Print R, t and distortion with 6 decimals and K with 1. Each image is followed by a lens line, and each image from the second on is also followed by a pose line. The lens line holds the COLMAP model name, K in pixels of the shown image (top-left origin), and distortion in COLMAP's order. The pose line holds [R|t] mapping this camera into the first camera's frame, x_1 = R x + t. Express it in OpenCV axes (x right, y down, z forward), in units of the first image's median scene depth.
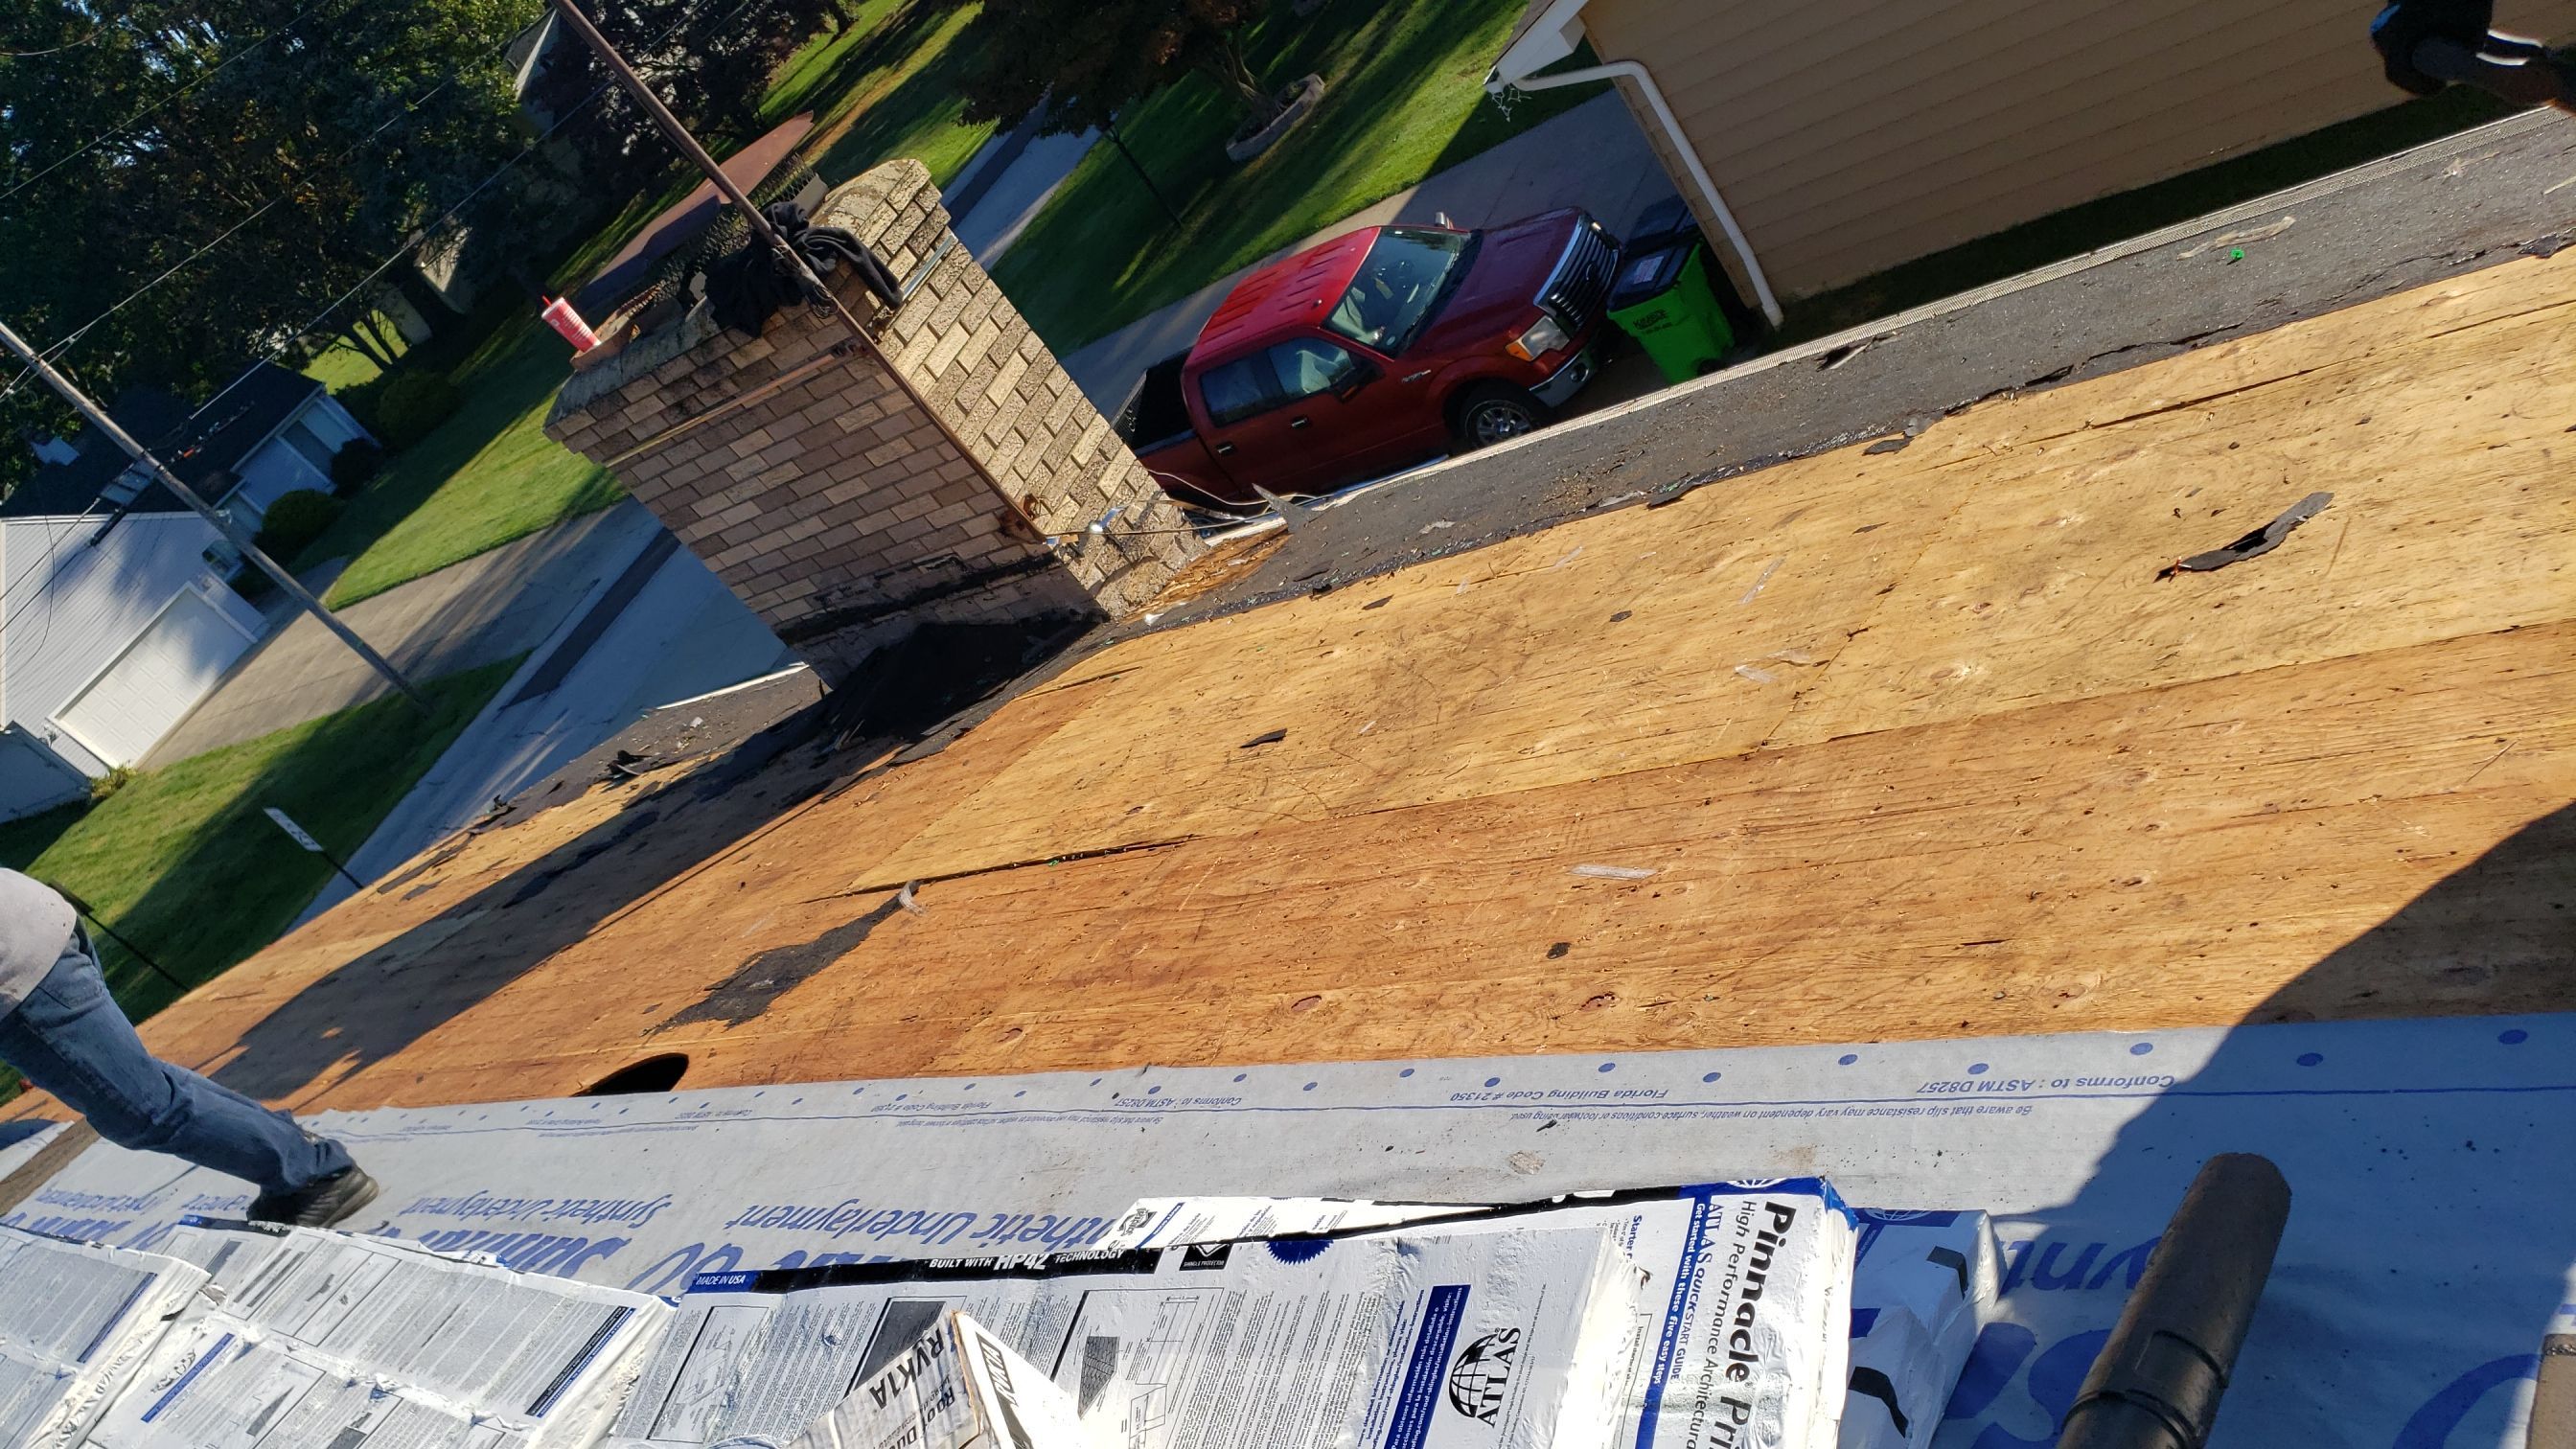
lens RADIAL K [[2071.2, 0, 1281.0], [0, 2071.2, 849.2], [0, 0, 1]] dist [0.110582, -0.059753]
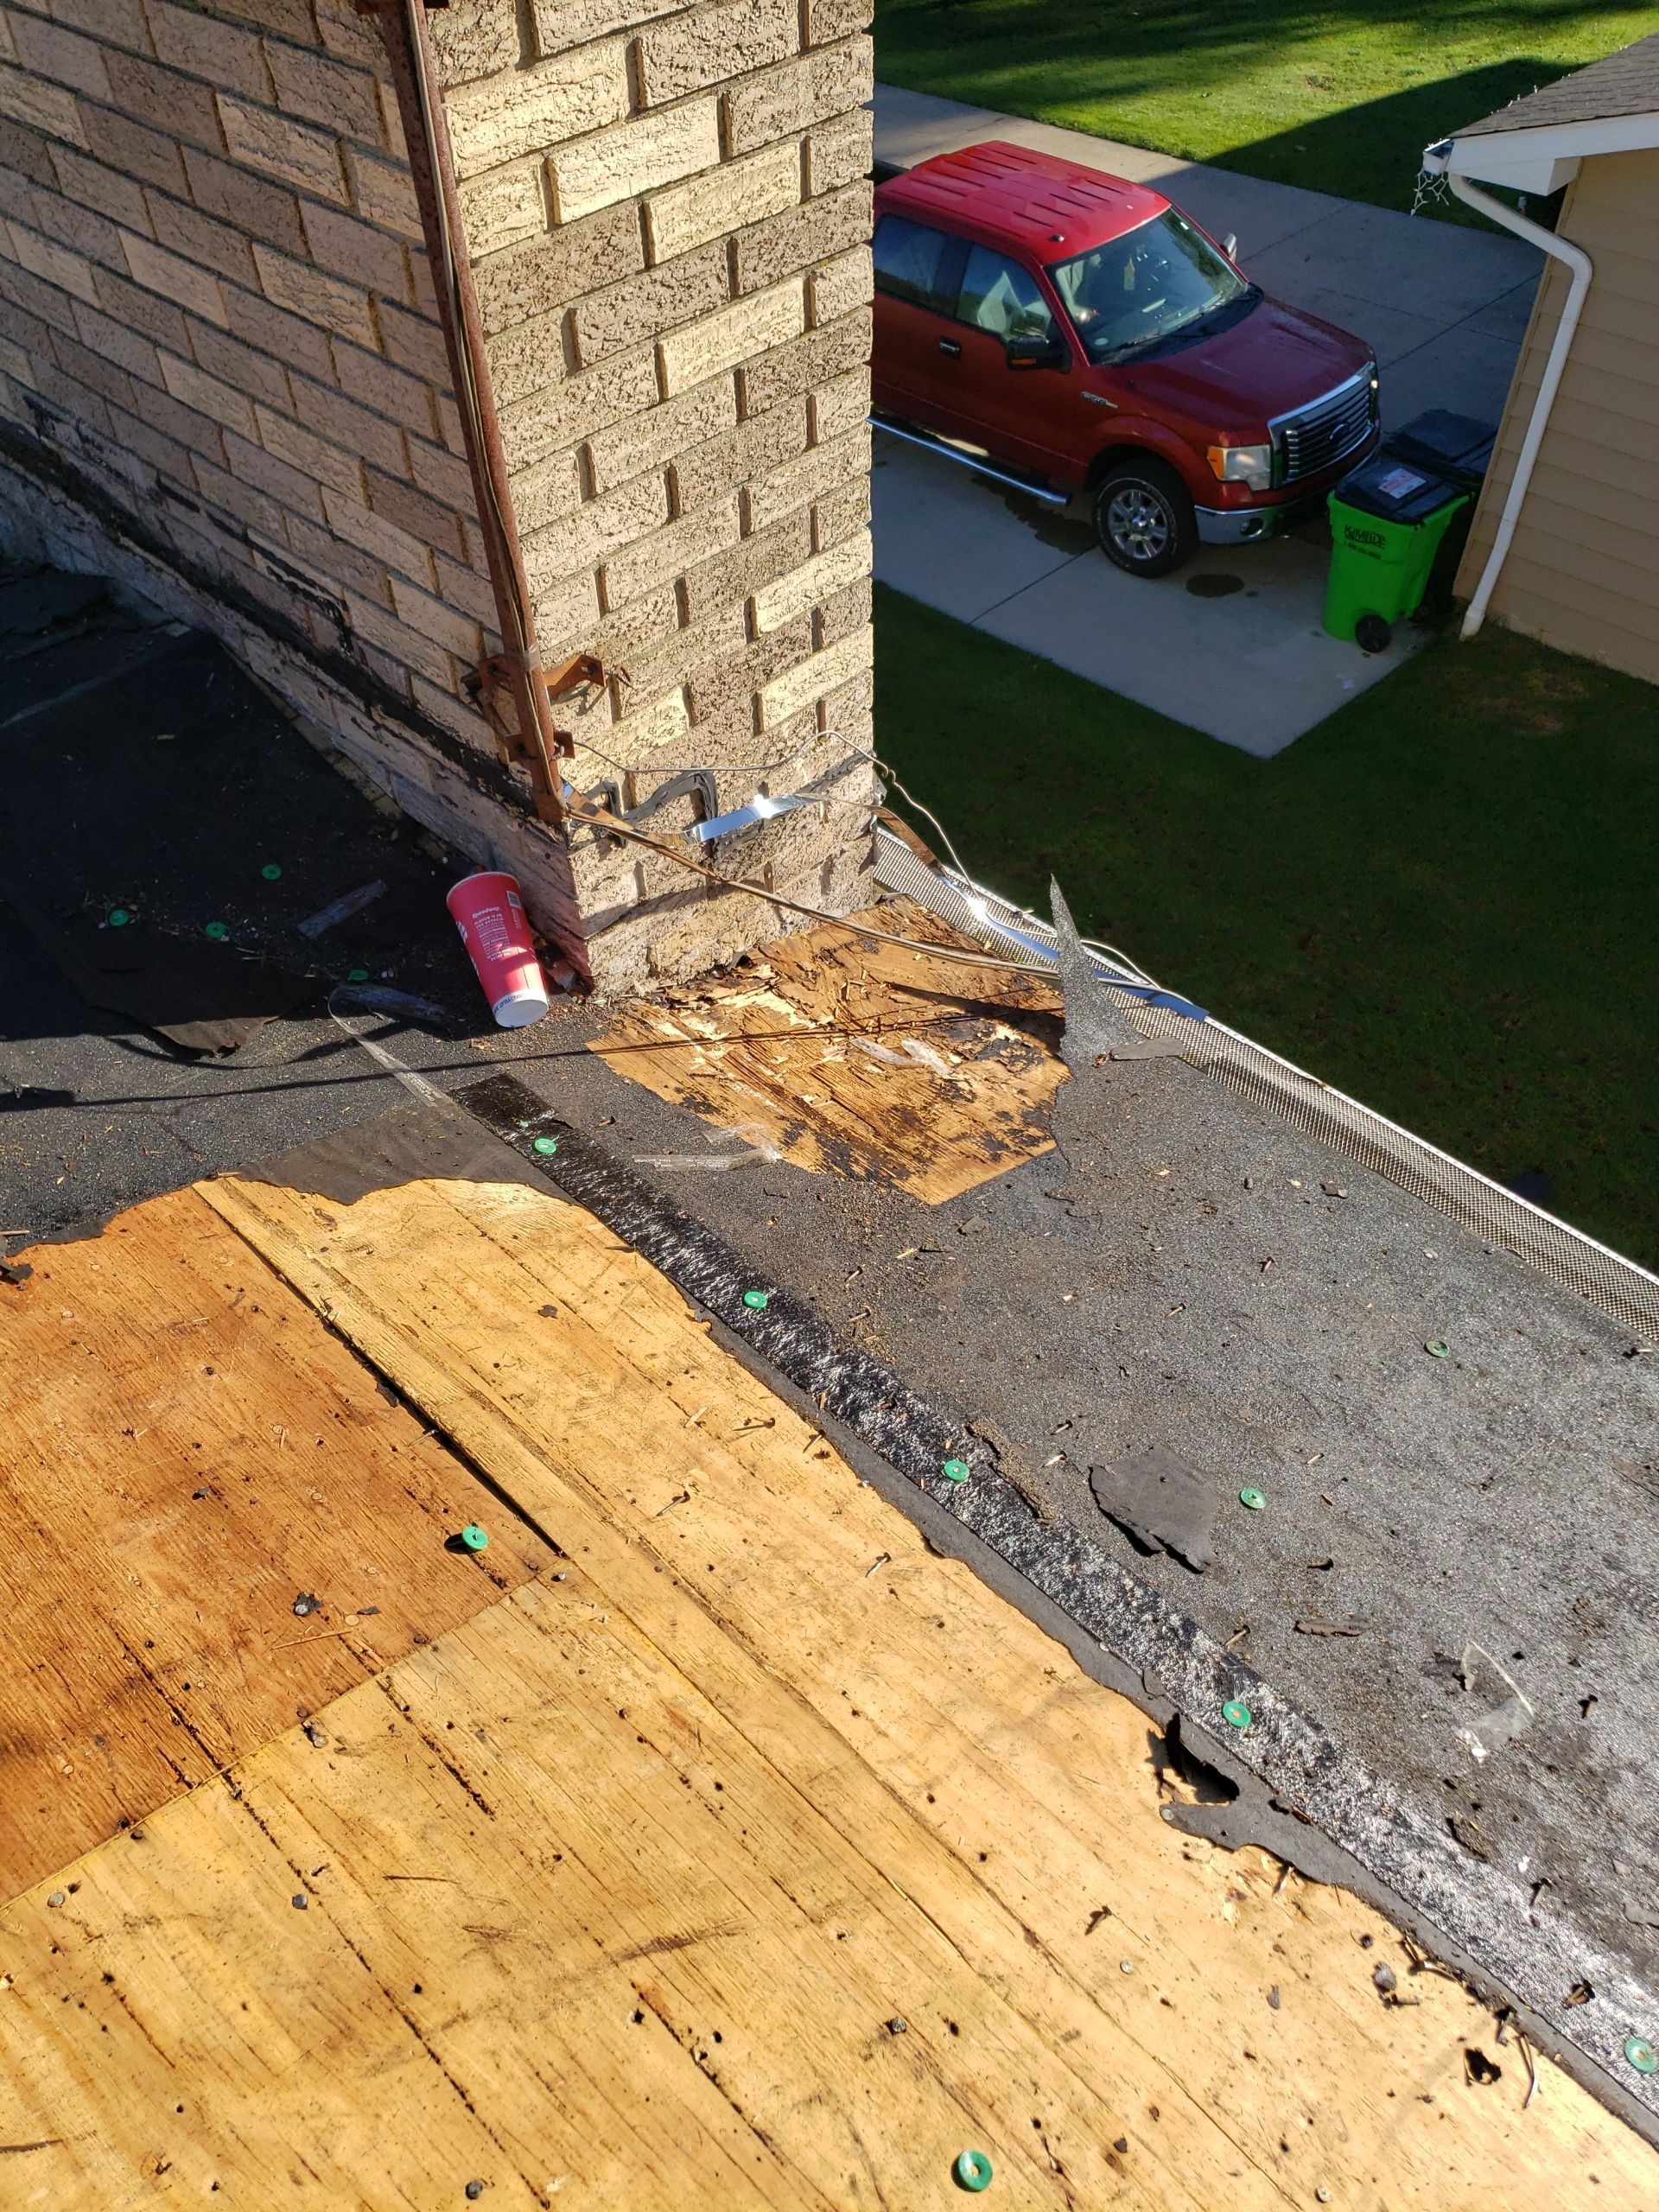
lens RADIAL K [[1769.2, 0, 795.2], [0, 1769.2, 1107.4], [0, 0, 1]] dist [0.008621, 0.001700]
pose [[0.803037, 0.542230, 0.247221, -0.173279], [-0.589177, 0.784669, 0.192781, -0.257876], [-0.089455, -0.300467, 0.949588, 0.943879]]
